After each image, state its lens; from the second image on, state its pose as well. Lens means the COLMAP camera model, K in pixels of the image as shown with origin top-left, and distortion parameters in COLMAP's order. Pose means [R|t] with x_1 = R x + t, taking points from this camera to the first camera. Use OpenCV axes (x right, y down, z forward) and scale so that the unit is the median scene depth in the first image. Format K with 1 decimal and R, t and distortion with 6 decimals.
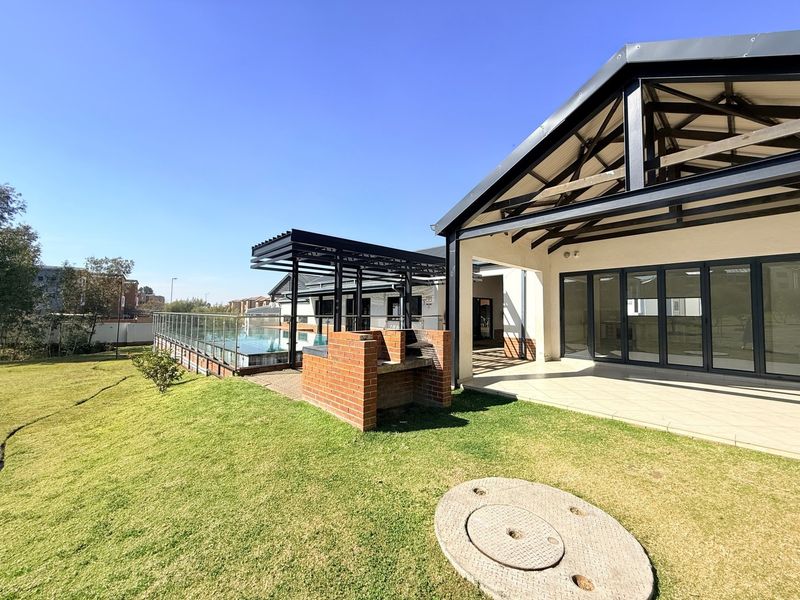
lens RADIAL K [[318.2, 0, 398.4], [0, 318.2, 300.0], [0, 0, 1]] dist [0.001128, -0.000191]
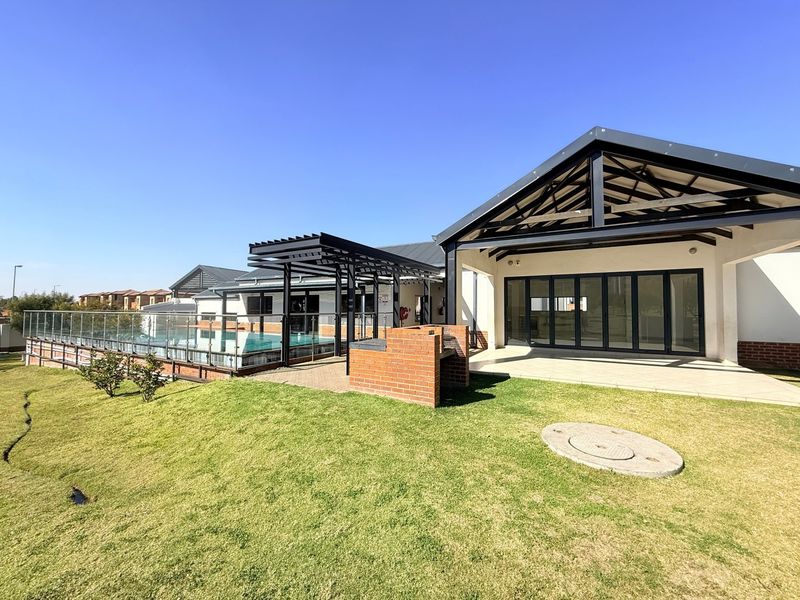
lens RADIAL K [[318.2, 0, 398.4], [0, 318.2, 300.0], [0, 0, 1]] dist [0.001128, -0.000191]
pose [[0.952903, 0.003091, 0.303258, -0.459219], [-0.007332, 0.999891, 0.012849, -0.016153], [-0.303185, -0.014468, 0.952822, -0.097788]]
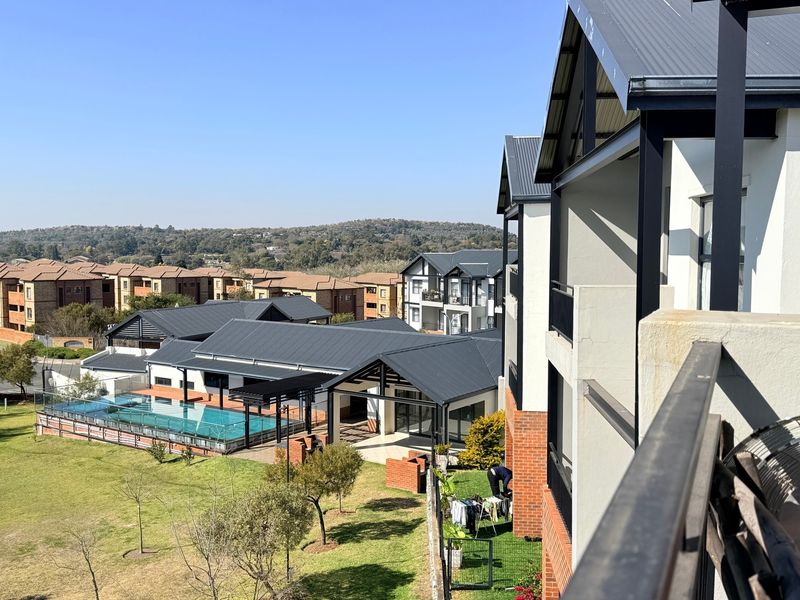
lens RADIAL K [[779.1, 0, 402.1], [0, 779.1, 303.6], [0, 0, 1]] dist [0.175404, -0.359324]
pose [[0.980636, -0.020632, 0.194747, -0.497494], [-0.001006, 0.993891, 0.110364, -1.762995], [-0.195835, -0.108423, 0.974625, -5.546146]]
